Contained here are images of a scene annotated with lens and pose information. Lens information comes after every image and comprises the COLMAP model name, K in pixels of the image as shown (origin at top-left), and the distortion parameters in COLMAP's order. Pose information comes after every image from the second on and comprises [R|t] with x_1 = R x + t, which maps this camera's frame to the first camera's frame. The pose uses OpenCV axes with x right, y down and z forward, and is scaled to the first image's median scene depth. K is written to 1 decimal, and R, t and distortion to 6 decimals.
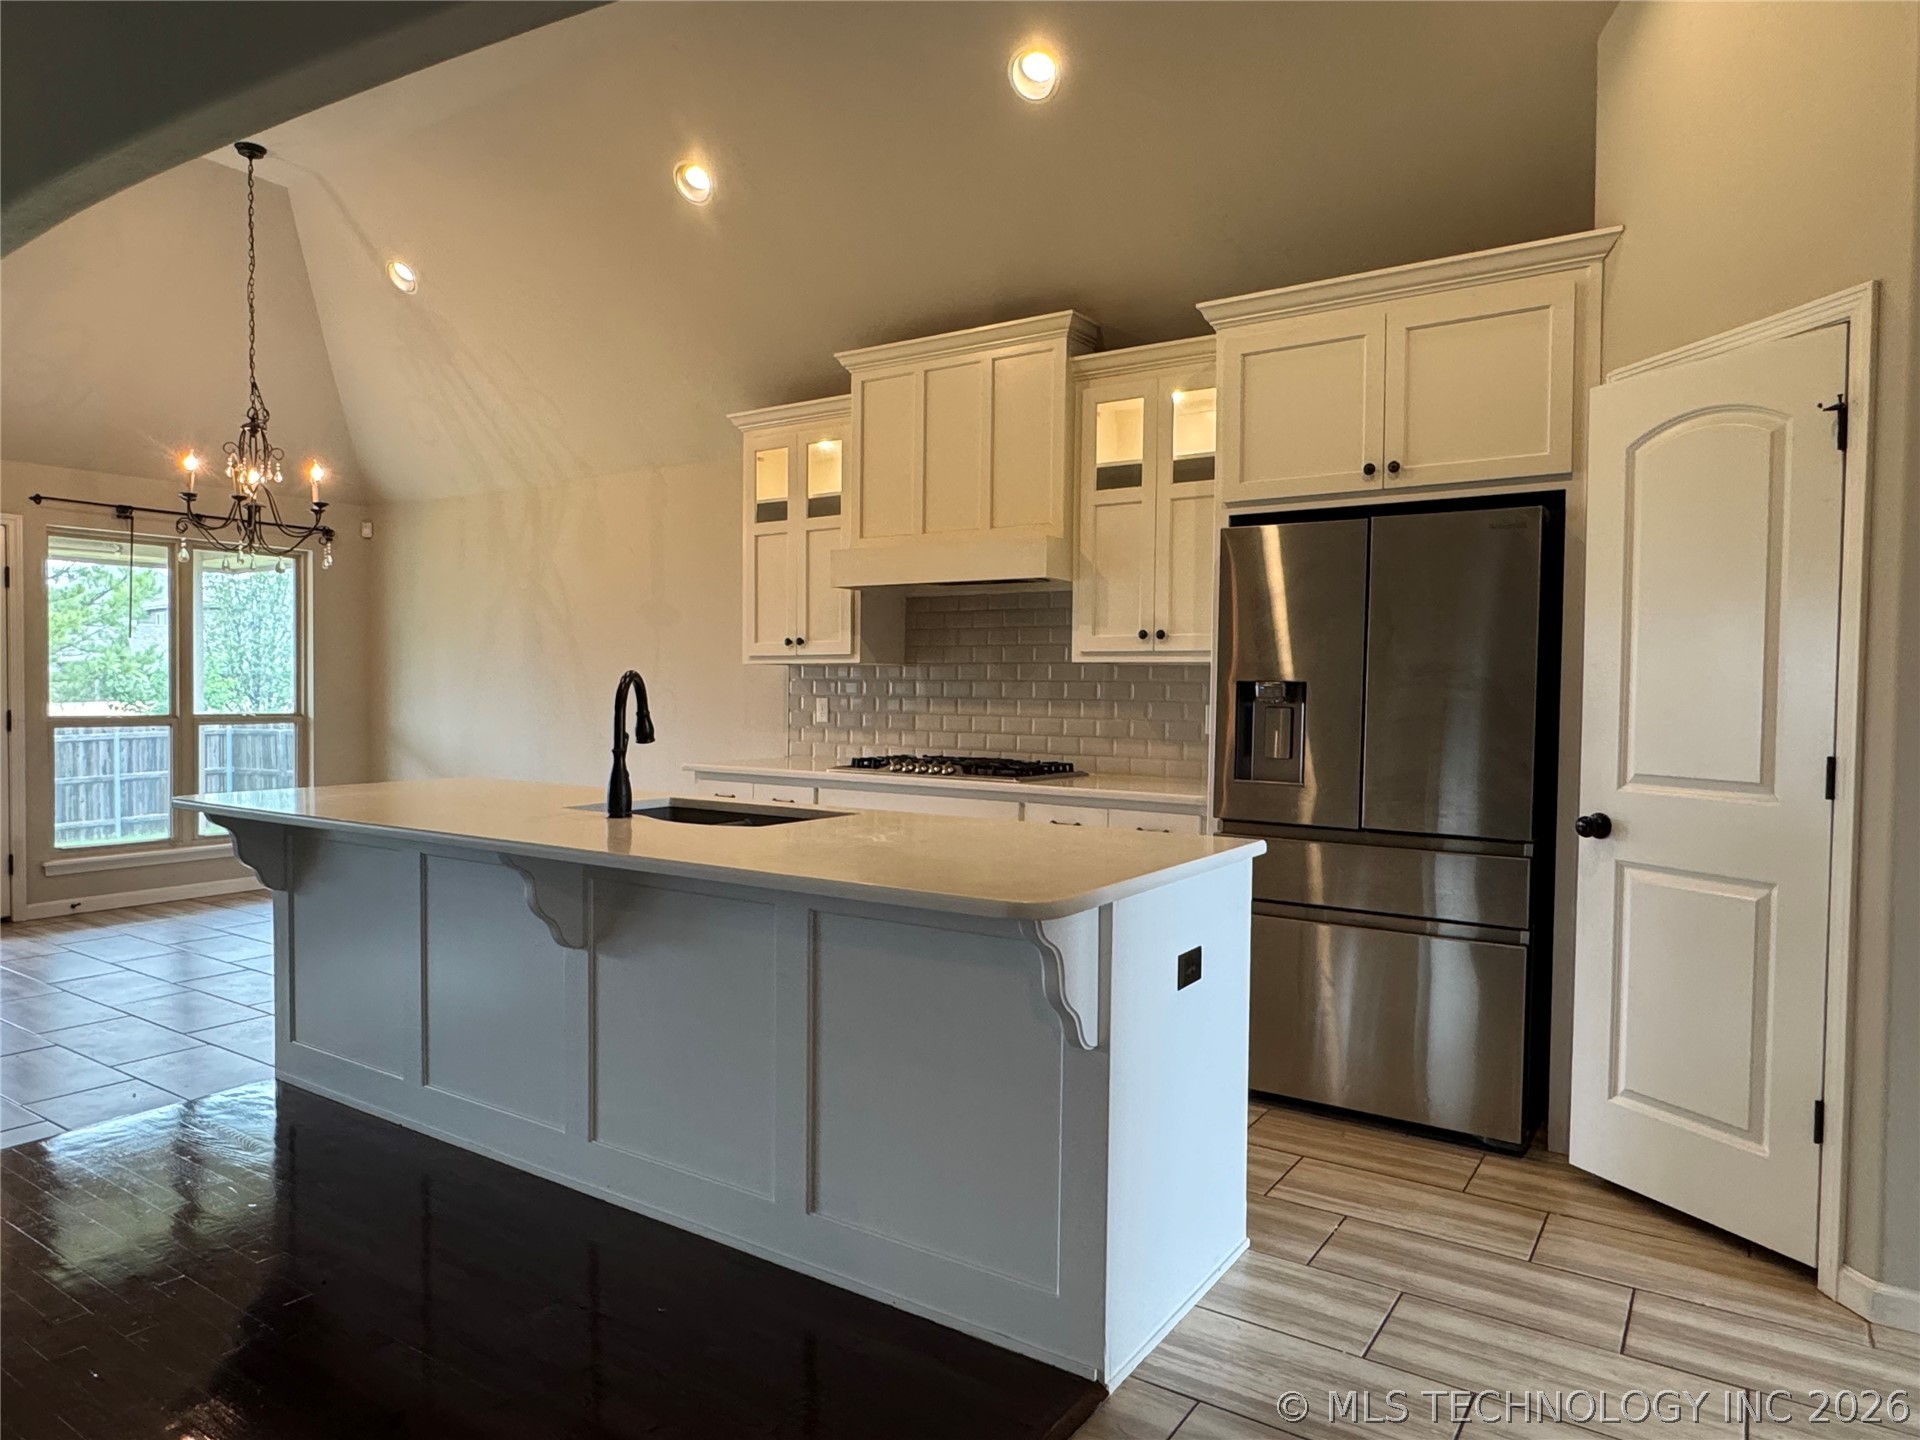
lens RADIAL K [[1191.3, 0, 957.8], [0, 1191.3, 725.5], [0, 0, 1]] dist [-0.005050, 0.000652]
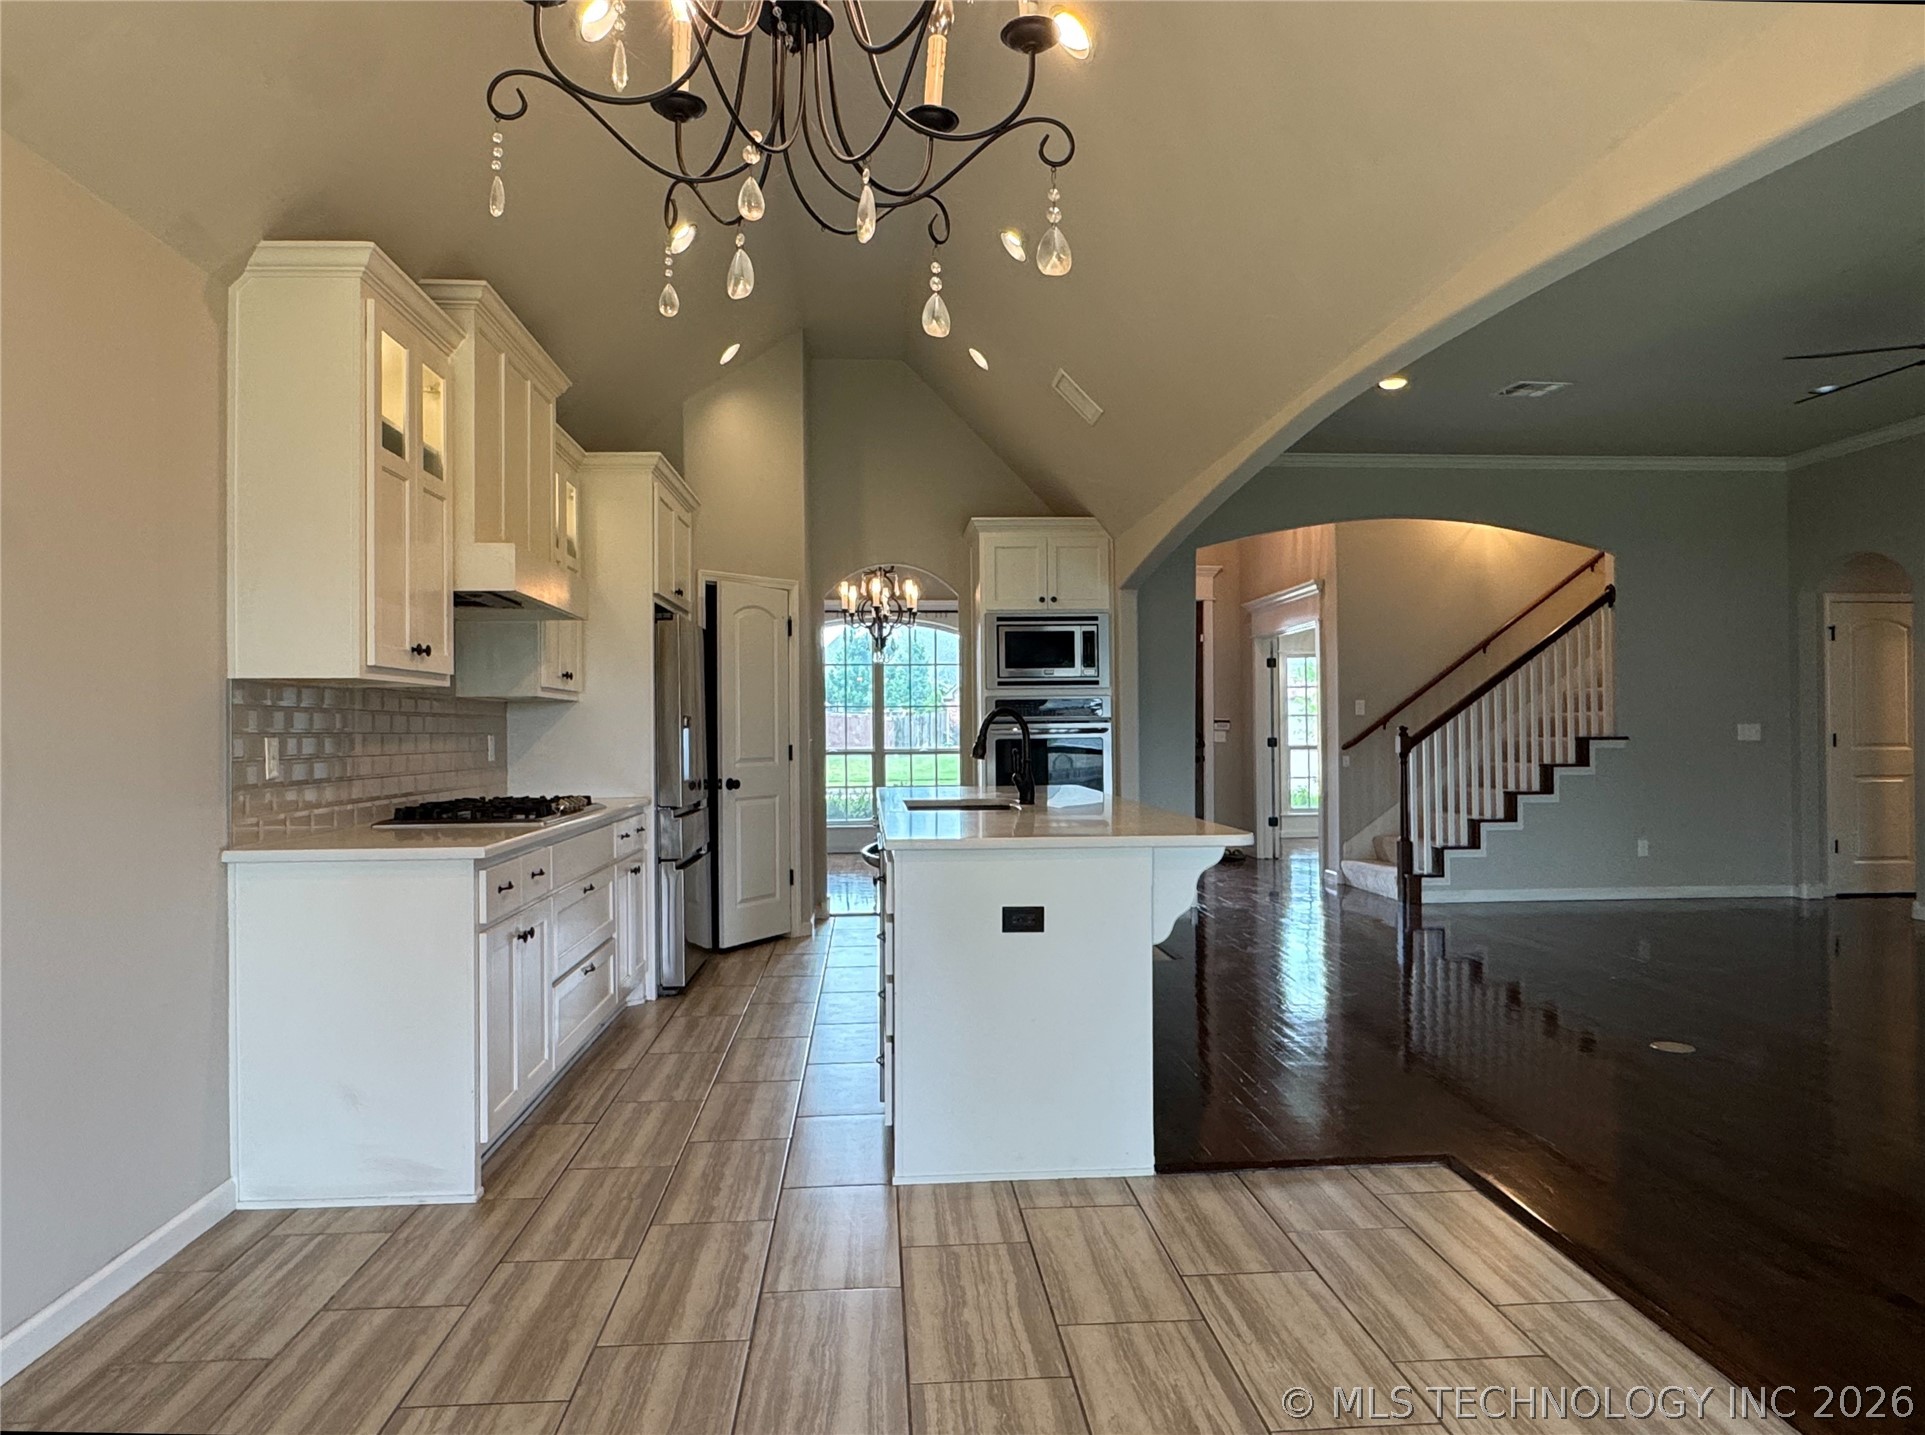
lens RADIAL K [[1194.4, 0, 979.9], [0, 1194.4, 700.7], [0, 0, 1]] dist [-0.005050, 0.000652]
pose [[-0.620663, 0.011950, 0.783986, -0.868334], [0.024837, 0.999682, 0.004425, -0.039110], [-0.783684, 0.022218, -0.620762, 1.192108]]
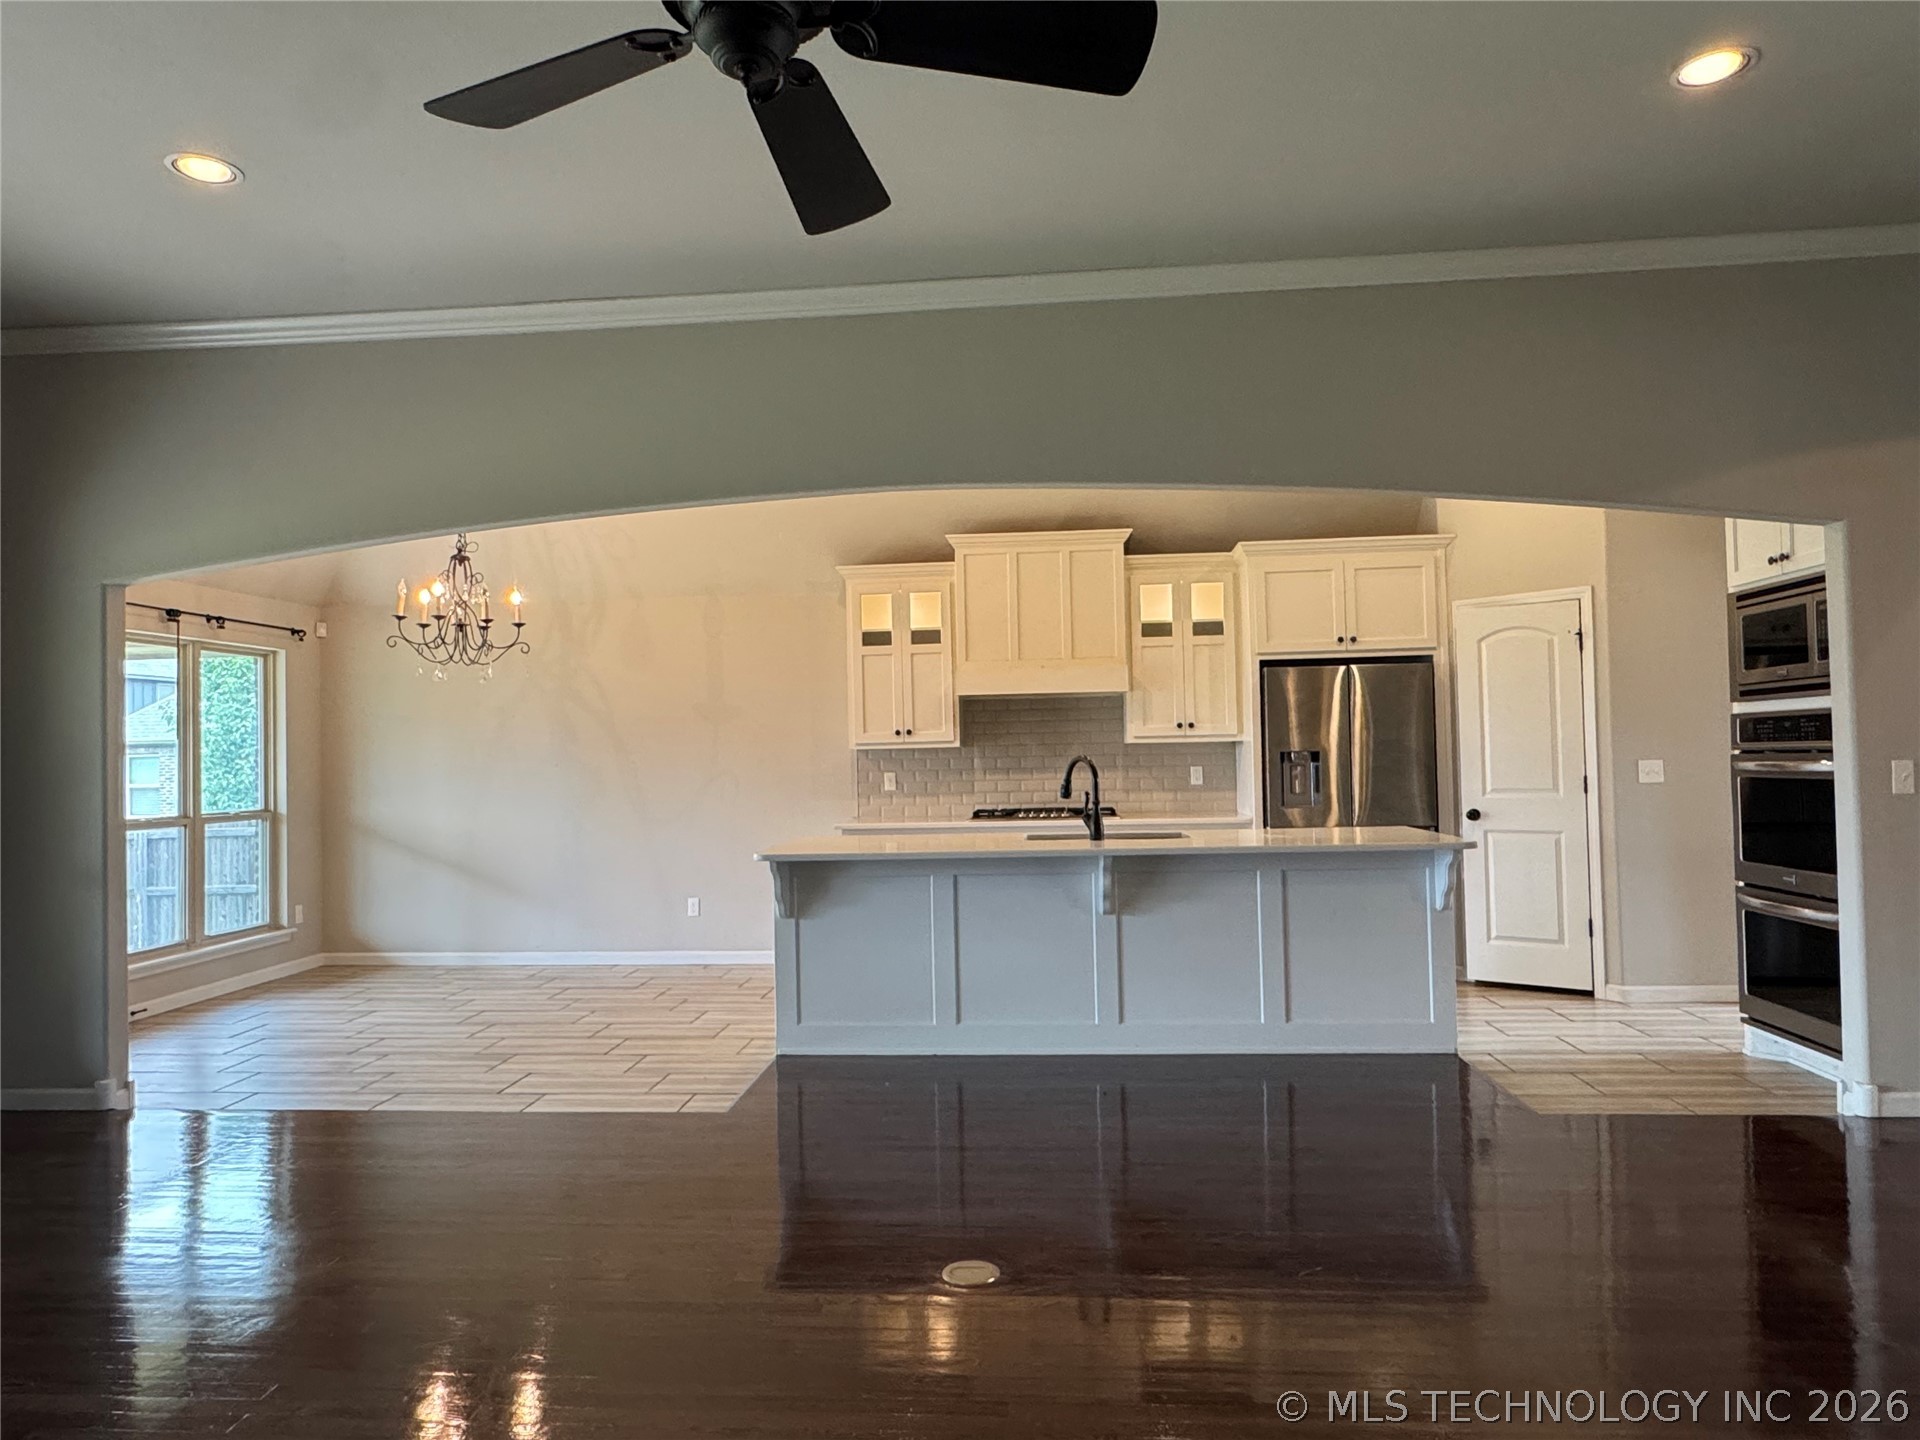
lens RADIAL K [[1191.3, 0, 957.2], [0, 1191.3, 723.7], [0, 0, 1]] dist [-0.005050, 0.000652]
pose [[0.874527, -0.016136, 0.484709, -0.776387], [0.045789, 0.997729, -0.049400, -0.009038], [-0.482811, 0.065396, 0.873280, -0.254459]]
